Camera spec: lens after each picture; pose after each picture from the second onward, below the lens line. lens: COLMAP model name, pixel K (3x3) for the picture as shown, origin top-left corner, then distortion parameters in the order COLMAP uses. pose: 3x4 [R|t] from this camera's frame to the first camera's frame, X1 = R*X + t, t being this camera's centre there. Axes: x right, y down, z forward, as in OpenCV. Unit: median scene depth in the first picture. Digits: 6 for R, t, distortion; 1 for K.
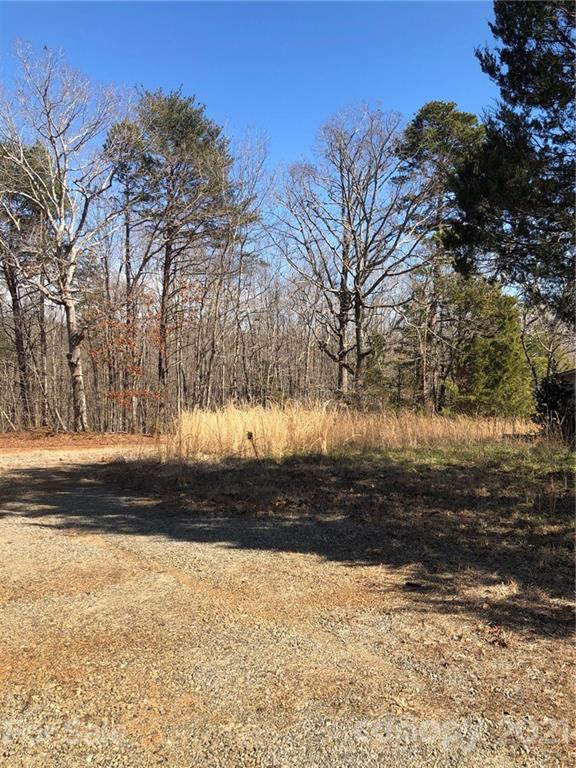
lens RADIAL K [[616.0, 0, 287.0], [0, 616.0, 382.1], [0, 0, 1]] dist [-0.001575, -0.032057]
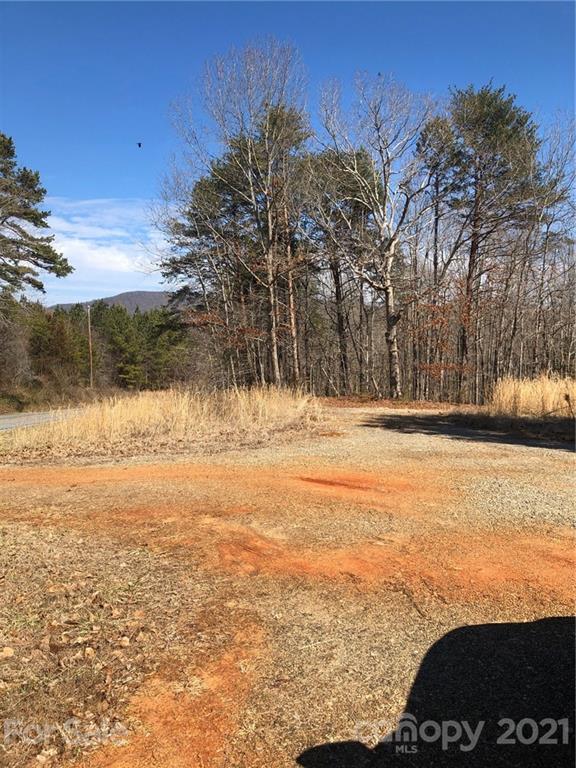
lens RADIAL K [[616.0, 0, 293.6], [0, 616.0, 391.9], [0, 0, 1]] dist [-0.001575, -0.032057]
pose [[0.903398, 0.035101, -0.427364, -0.009503], [-0.012296, 0.998355, 0.056006, 0.003844], [0.428627, -0.045341, 0.902343, -0.136014]]
